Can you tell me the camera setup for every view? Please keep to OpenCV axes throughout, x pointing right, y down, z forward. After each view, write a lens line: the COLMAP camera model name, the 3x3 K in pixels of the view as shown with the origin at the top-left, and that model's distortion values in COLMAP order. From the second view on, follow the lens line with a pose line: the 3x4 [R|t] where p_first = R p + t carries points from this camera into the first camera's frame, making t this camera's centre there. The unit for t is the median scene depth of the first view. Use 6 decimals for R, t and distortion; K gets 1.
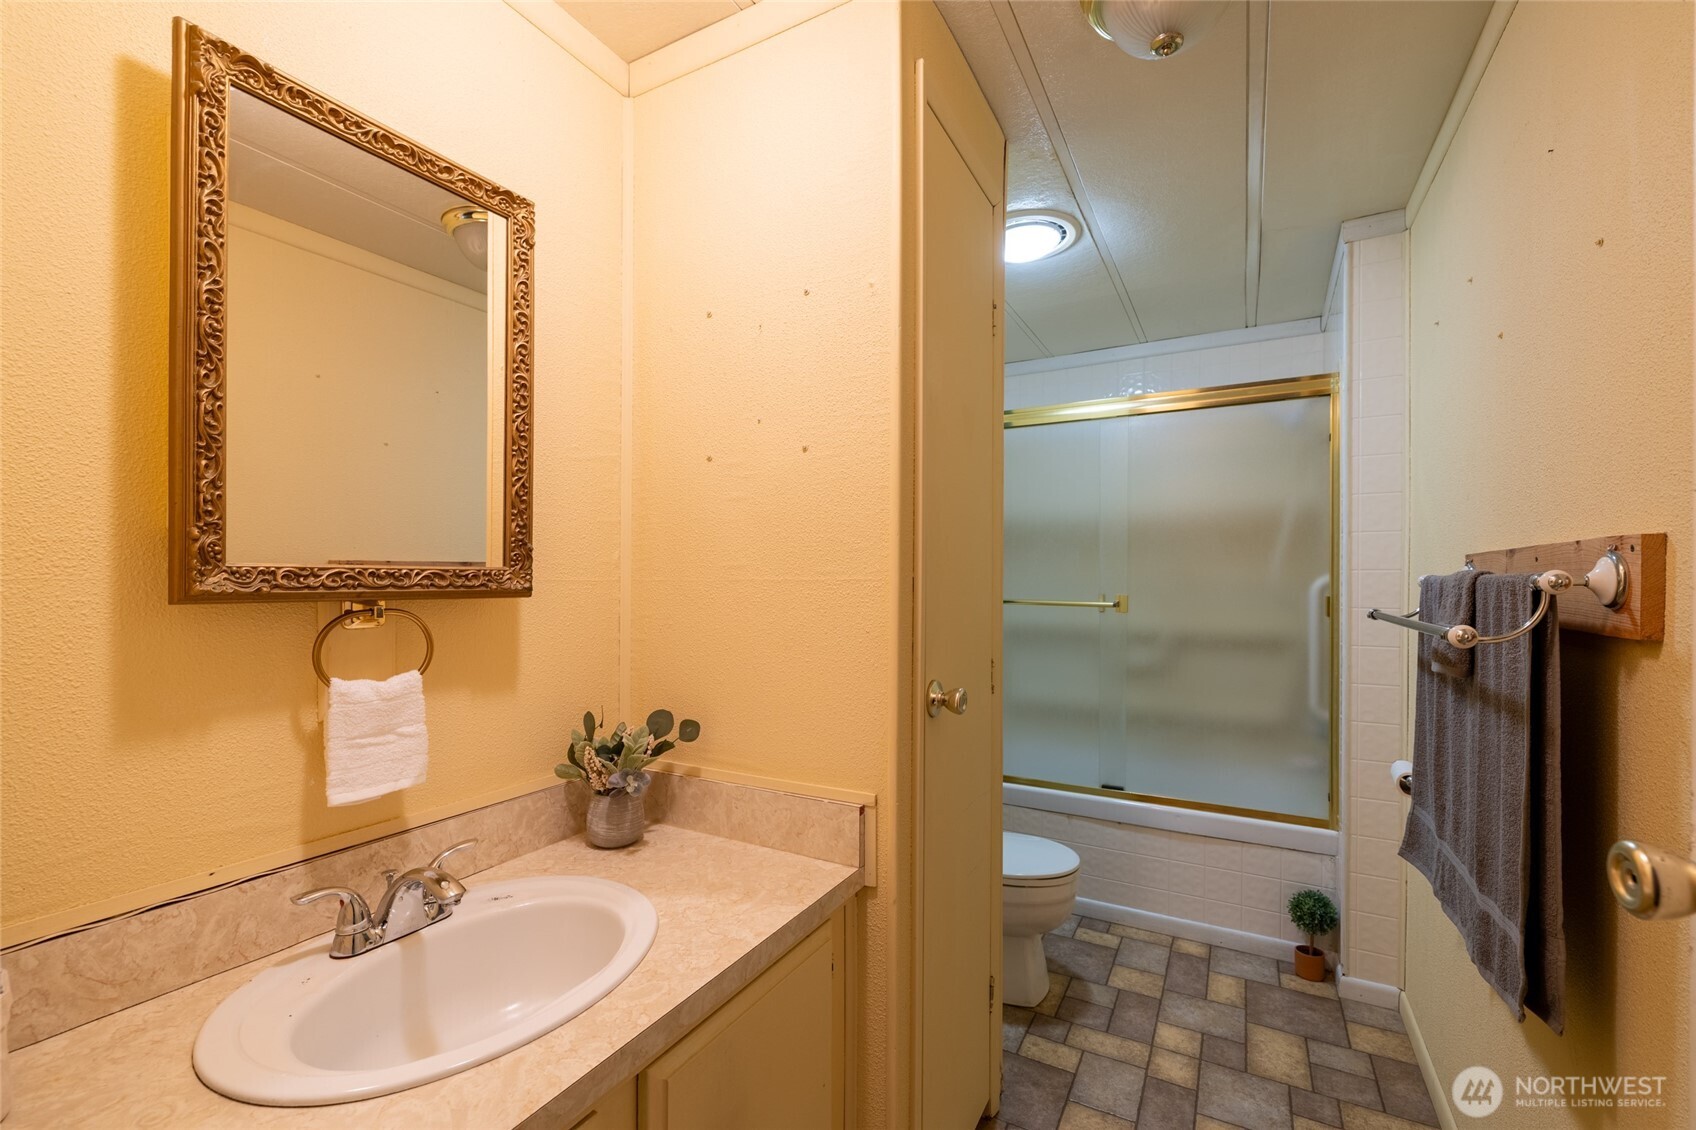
lens RADIAL K [[716.8, 0, 853.7], [0, 716.8, 568.8], [0, 0, 1]] dist [0.004140, -0.001590]
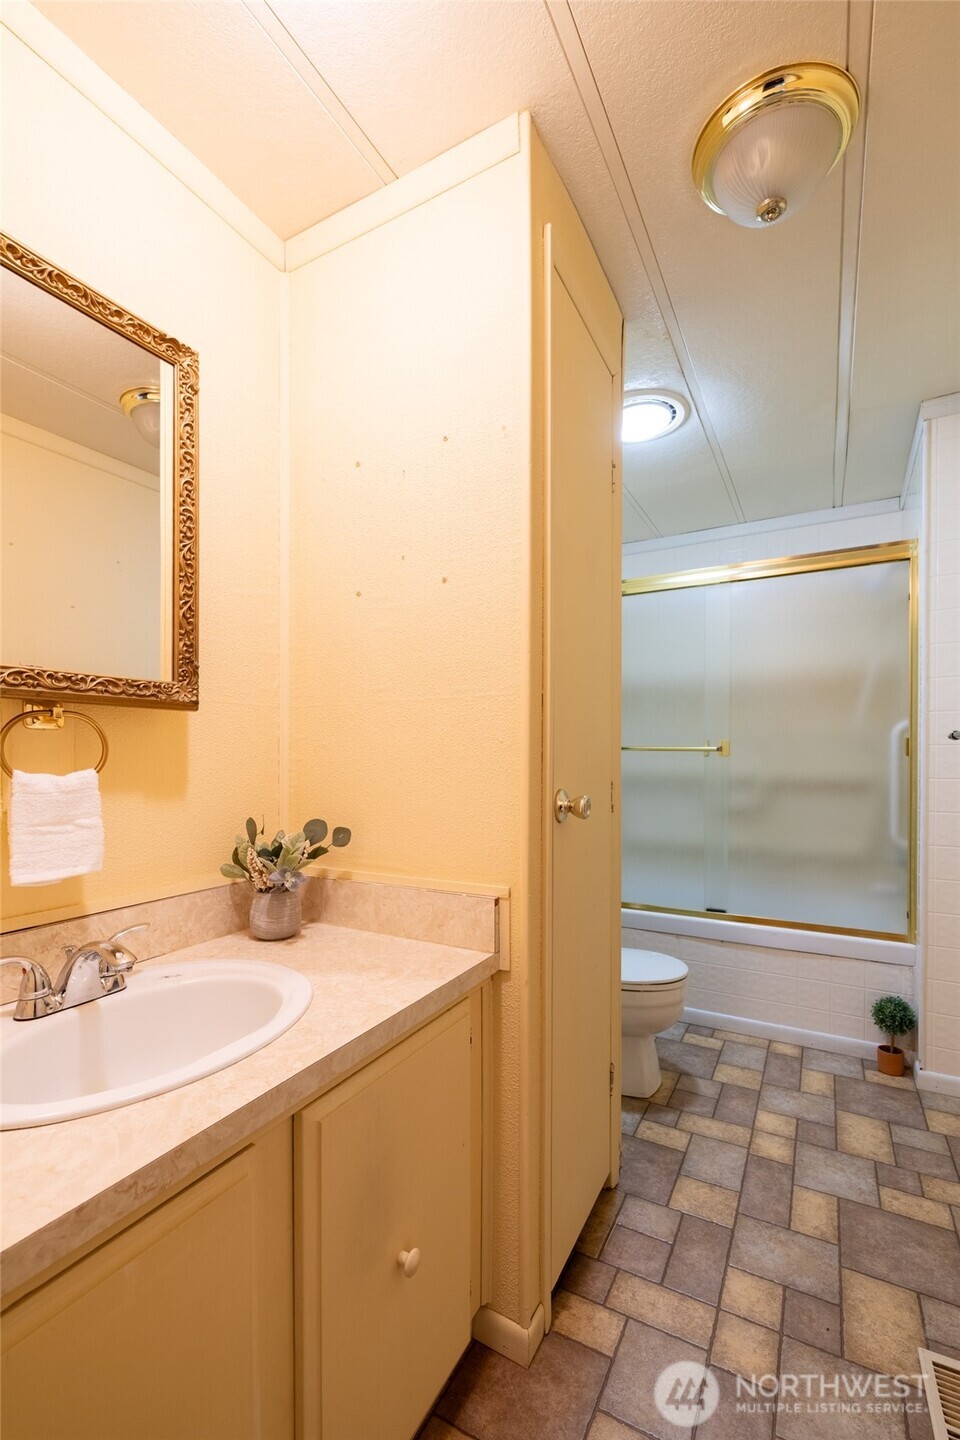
lens RADIAL K [[608.6, 0, 486.6], [0, 608.6, 780.4], [0, 0, 1]] dist [0.004140, -0.001590]
pose [[0.999996, -0.002646, 0.000915, -0.004501], [0.002639, 0.999972, 0.007031, 0.135087], [-0.000934, -0.007028, 0.999975, 0.055458]]
